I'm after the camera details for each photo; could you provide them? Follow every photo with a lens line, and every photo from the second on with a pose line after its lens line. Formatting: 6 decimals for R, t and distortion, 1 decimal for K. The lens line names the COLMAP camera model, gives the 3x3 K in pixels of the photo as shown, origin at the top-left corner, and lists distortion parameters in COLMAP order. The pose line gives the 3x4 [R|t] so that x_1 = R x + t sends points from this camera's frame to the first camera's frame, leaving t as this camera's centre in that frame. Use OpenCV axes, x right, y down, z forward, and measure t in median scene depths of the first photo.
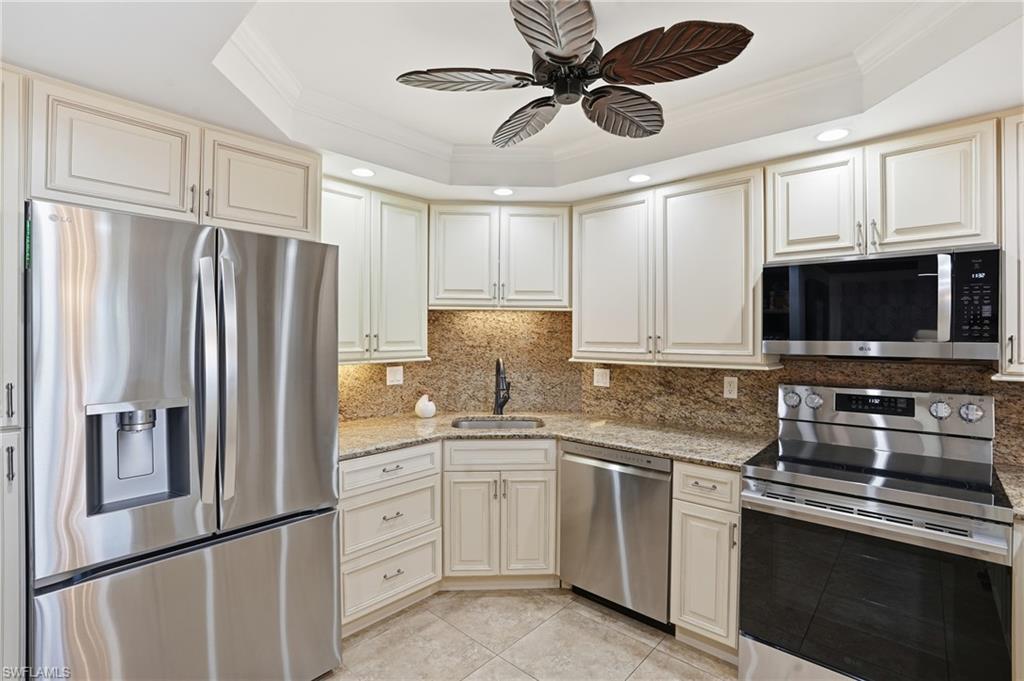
lens RADIAL K [[473.3, 0, 511.6], [0, 473.3, 335.6], [0, 0, 1]] dist [-0.055015, 0.018405]
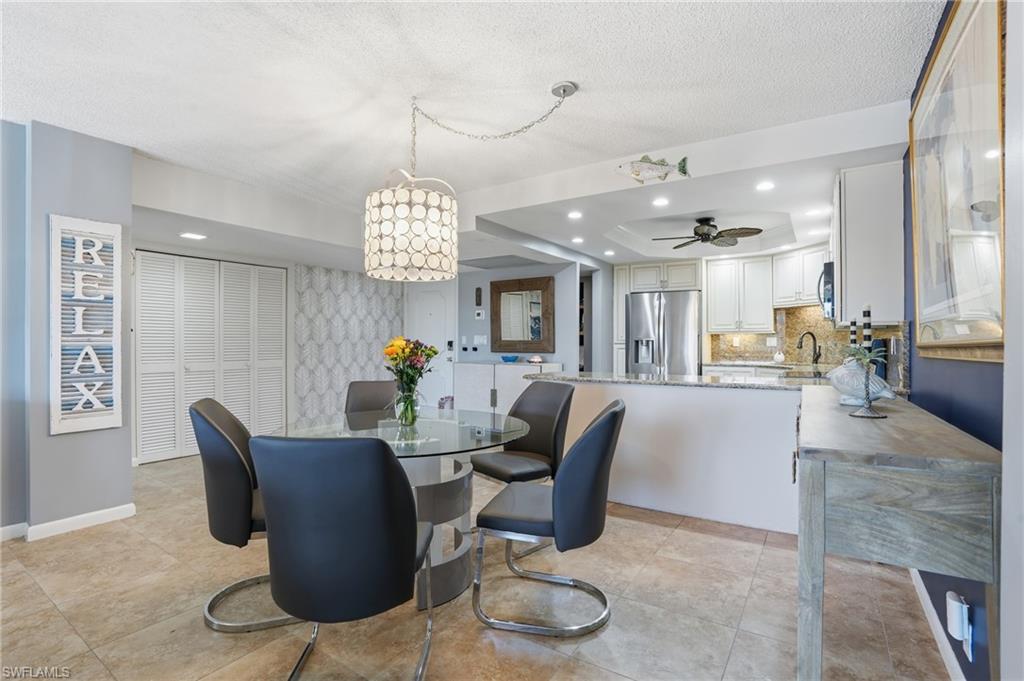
lens RADIAL K [[473.3, 0, 515.1], [0, 473.3, 340.2], [0, 0, 1]] dist [-0.055015, 0.018405]
pose [[0.196871, -0.008818, -0.980390, 2.084538], [0.001052, 0.999961, -0.008783, 0.132360], [0.980429, 0.000698, 0.196872, -0.641183]]
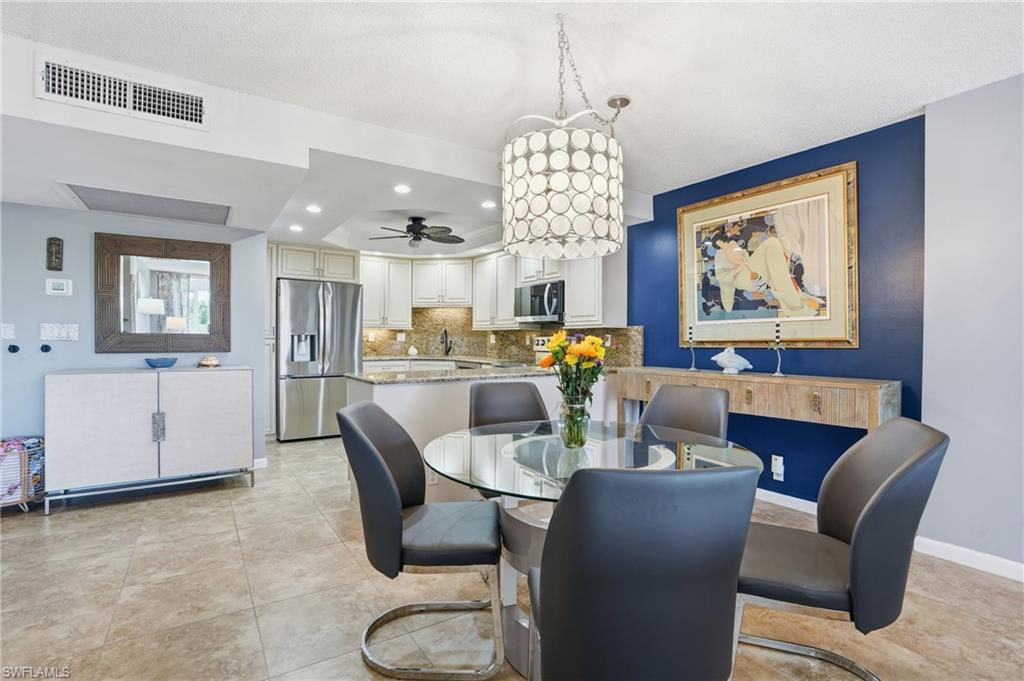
lens RADIAL K [[473.3, 0, 511.4], [0, 473.3, 334.3], [0, 0, 1]] dist [-0.055015, 0.018405]
pose [[0.975198, 0.001009, -0.221333, 1.041026], [-0.002983, 0.999959, -0.008584, 0.122701], [0.221316, 0.009031, 0.975160, -1.448798]]
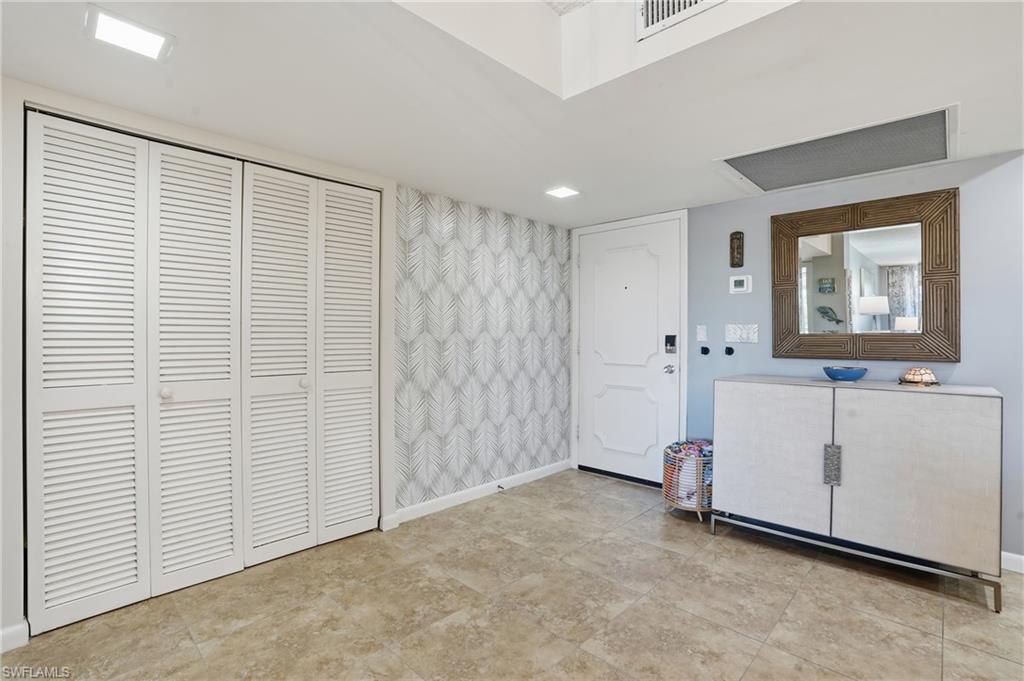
lens RADIAL K [[473.3, 0, 513.4], [0, 473.3, 344.6], [0, 0, 1]] dist [-0.055015, 0.018405]
pose [[-0.010632, 0.009320, -0.999900, 0.666975], [-0.001057, 0.999956, 0.009332, 0.128272], [0.999943, 0.001156, -0.010622, -0.972347]]
